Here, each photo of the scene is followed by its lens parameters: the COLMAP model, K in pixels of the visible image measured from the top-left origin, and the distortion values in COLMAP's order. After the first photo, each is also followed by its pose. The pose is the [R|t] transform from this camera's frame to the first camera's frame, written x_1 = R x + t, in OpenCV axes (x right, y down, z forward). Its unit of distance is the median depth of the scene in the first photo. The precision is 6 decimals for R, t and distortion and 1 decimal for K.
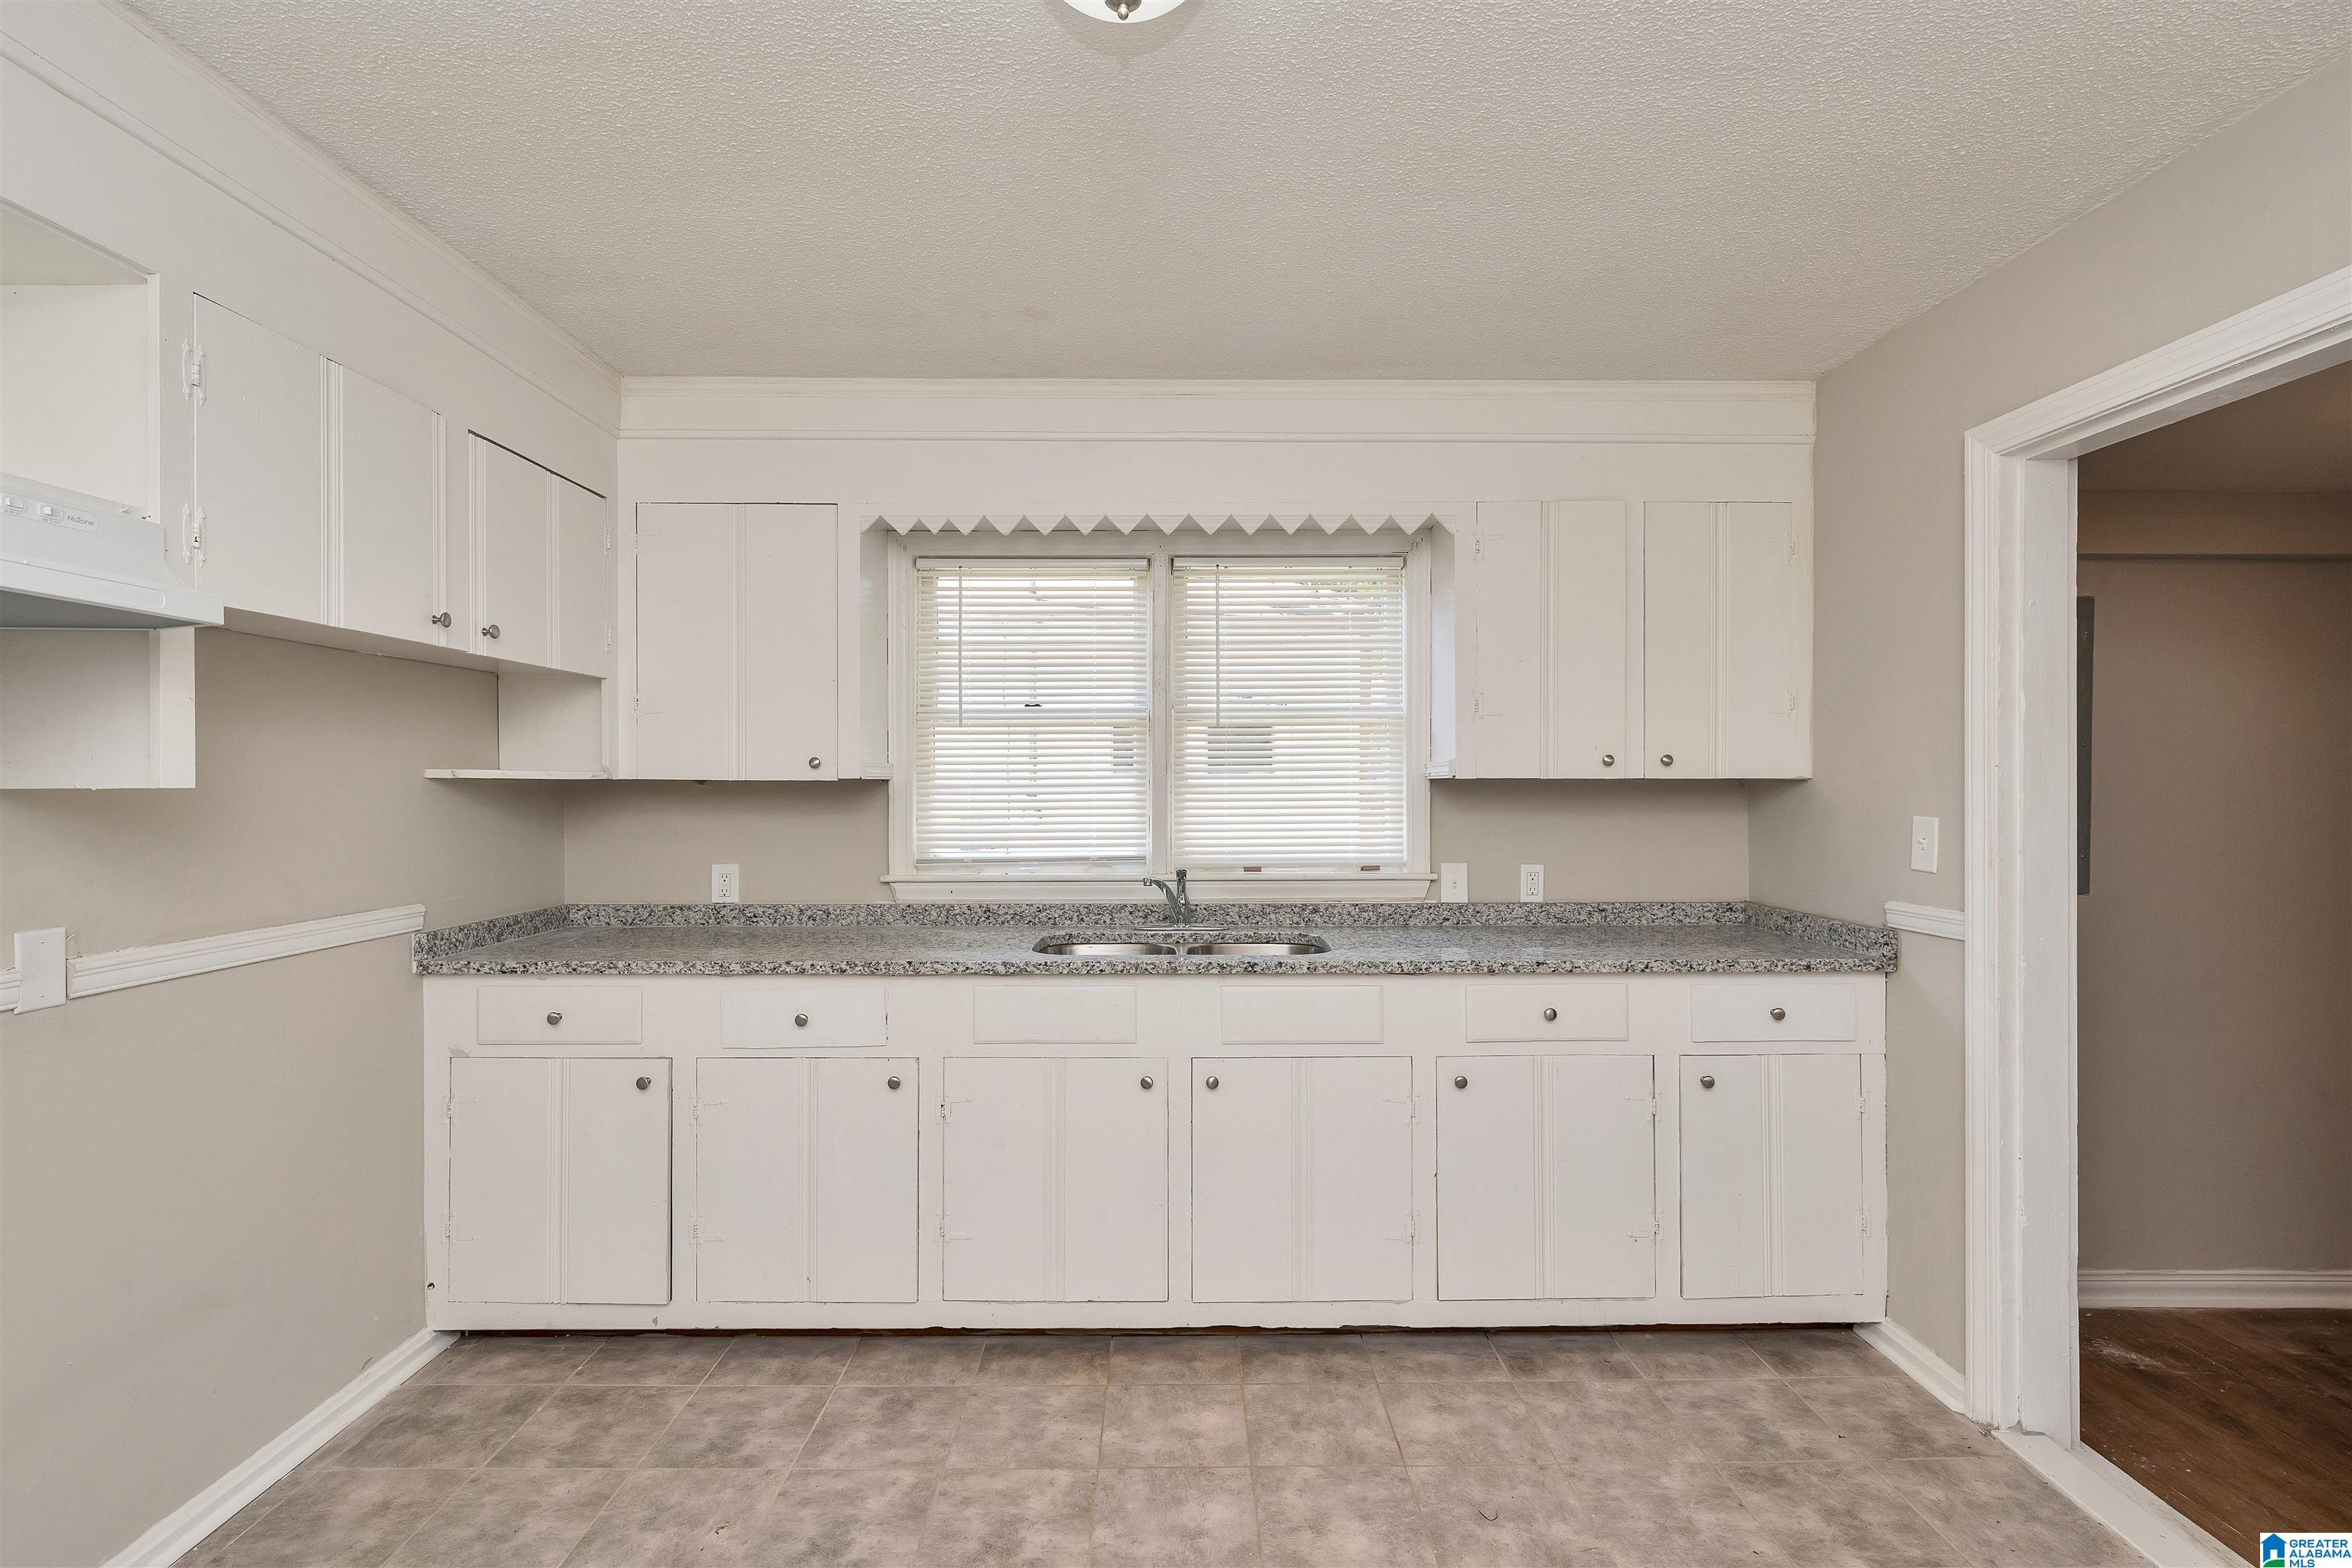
lens RADIAL K [[1122.7, 0, 1177.1], [0, 1122.7, 789.7], [0, 0, 1]] dist [0.001792, 0.000529]
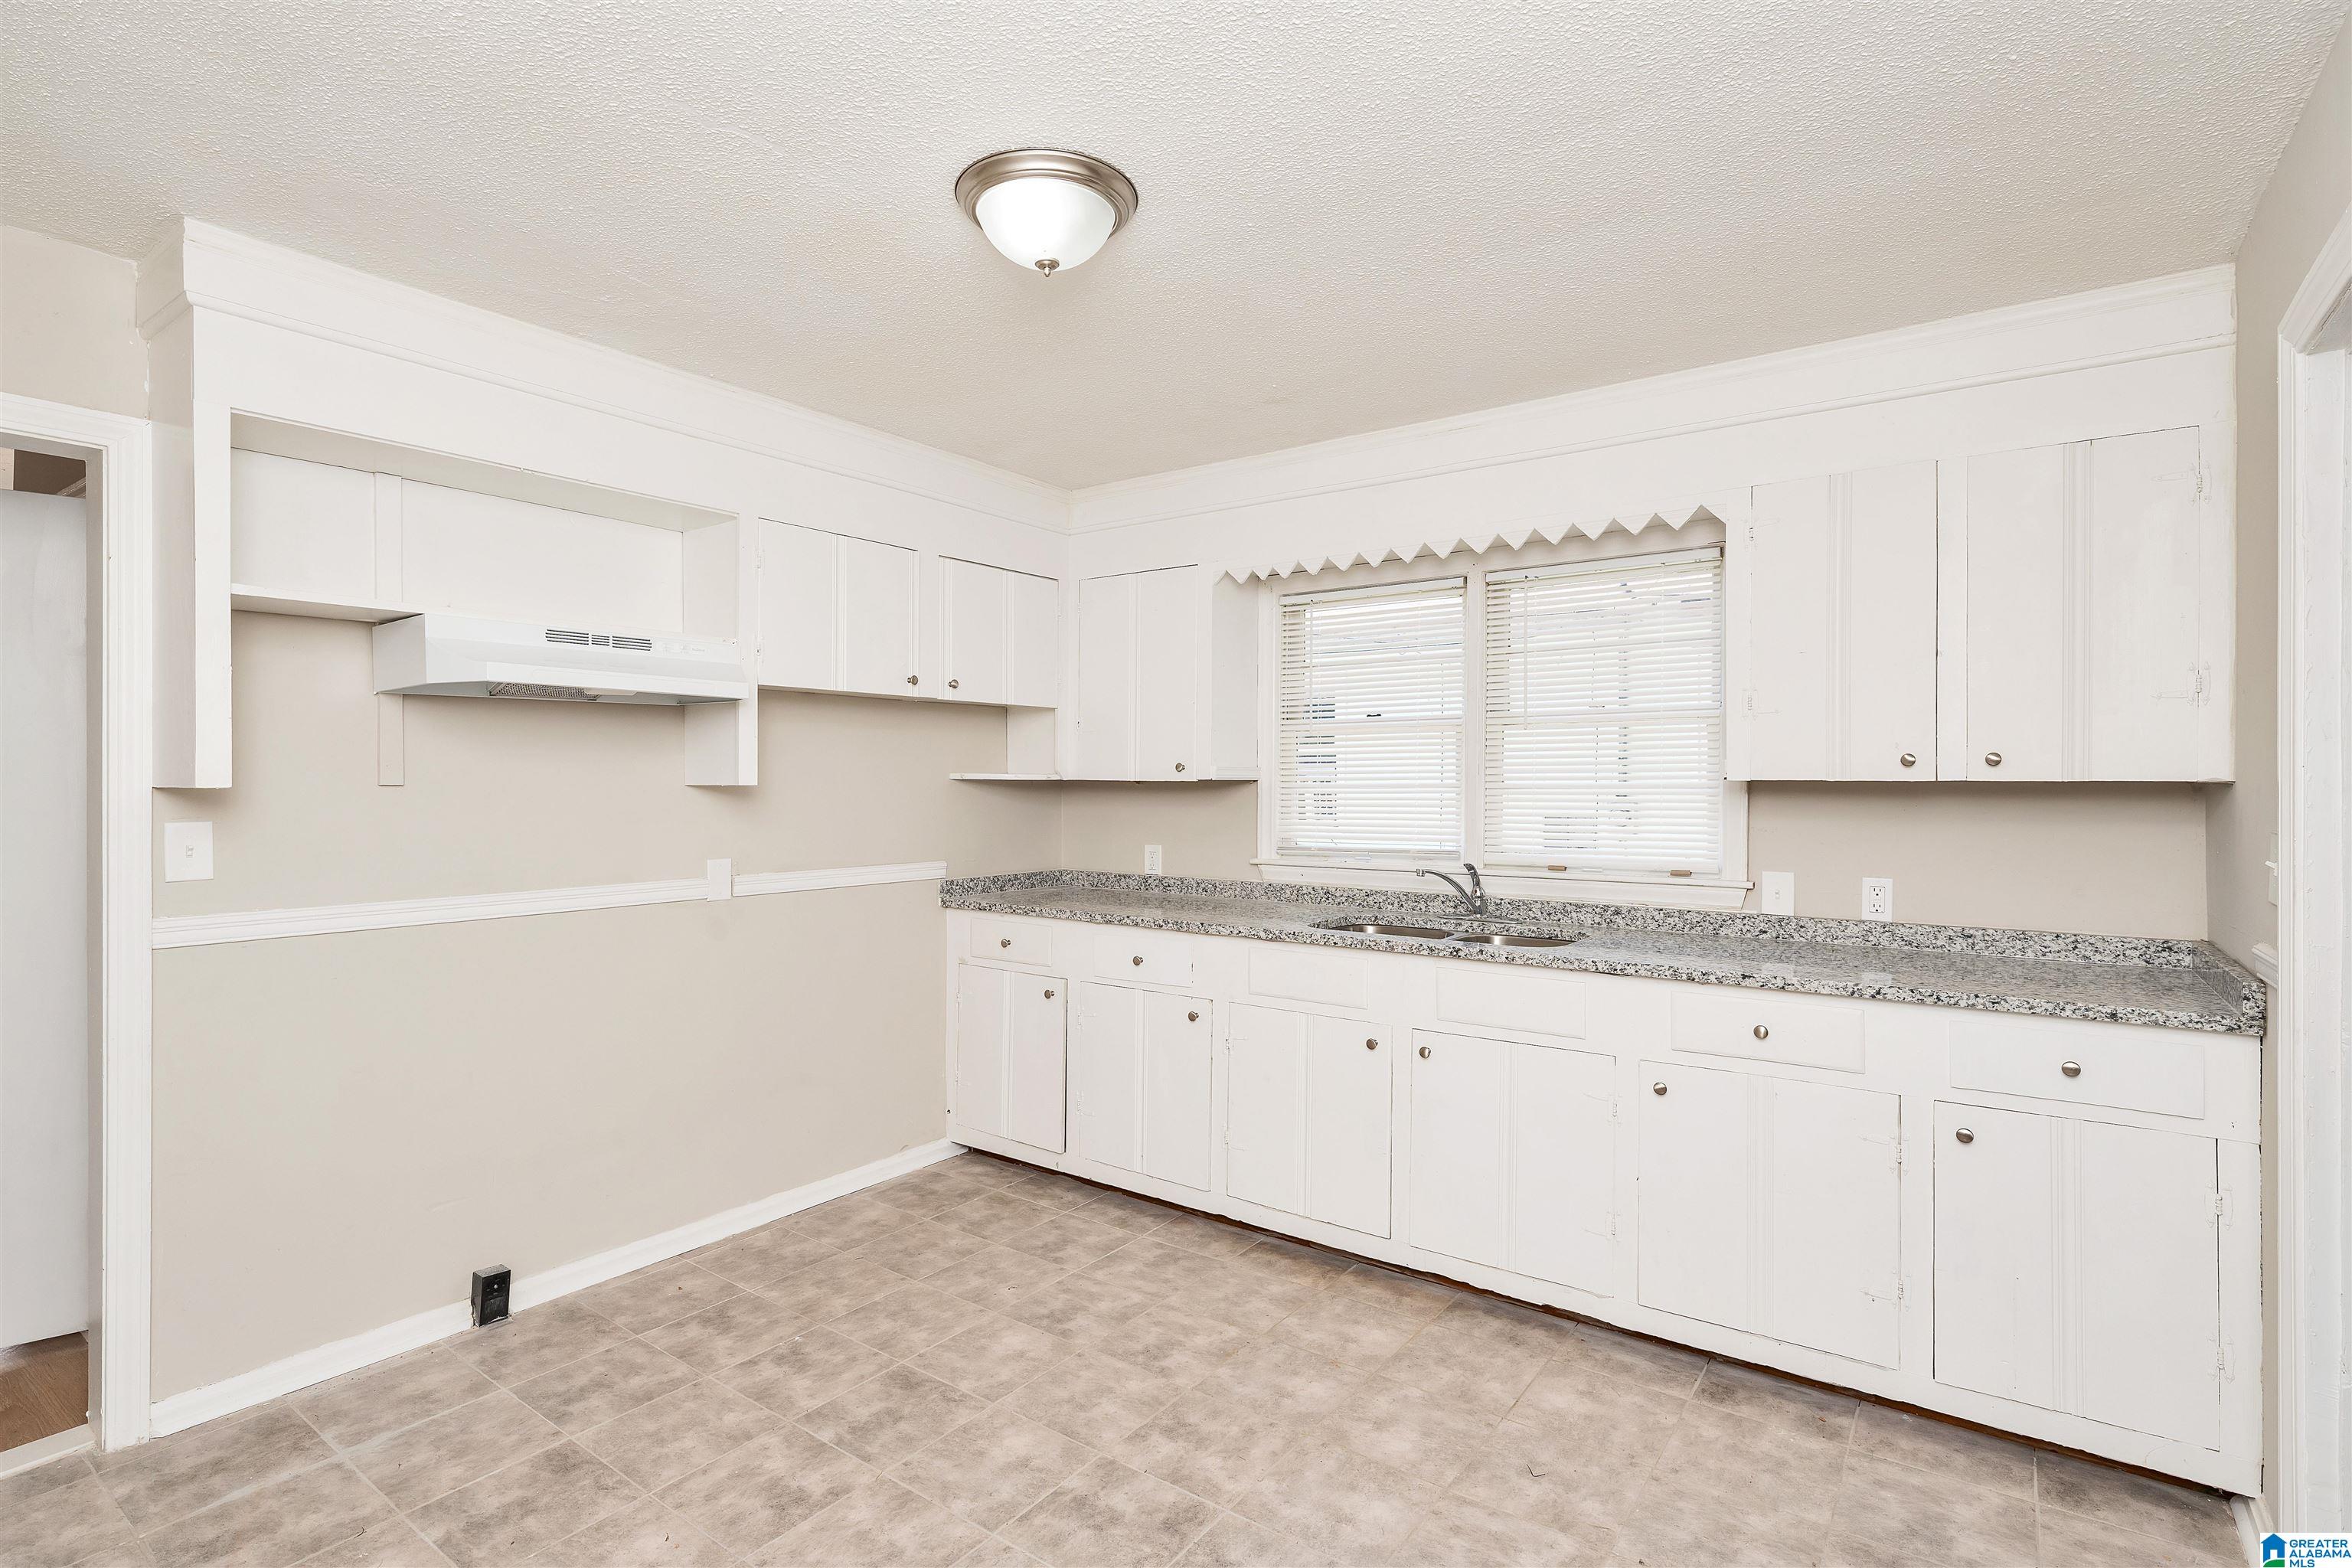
lens RADIAL K [[1139.0, 0, 1176.0], [0, 1139.0, 784.0], [0, 0, 1]] dist [0.002897, 0.000440]
pose [[0.801530, 0.003769, -0.597942, 0.509689], [-0.006087, 0.999980, -0.001856, -0.002697], [0.597923, 0.005128, 0.801537, -0.058851]]
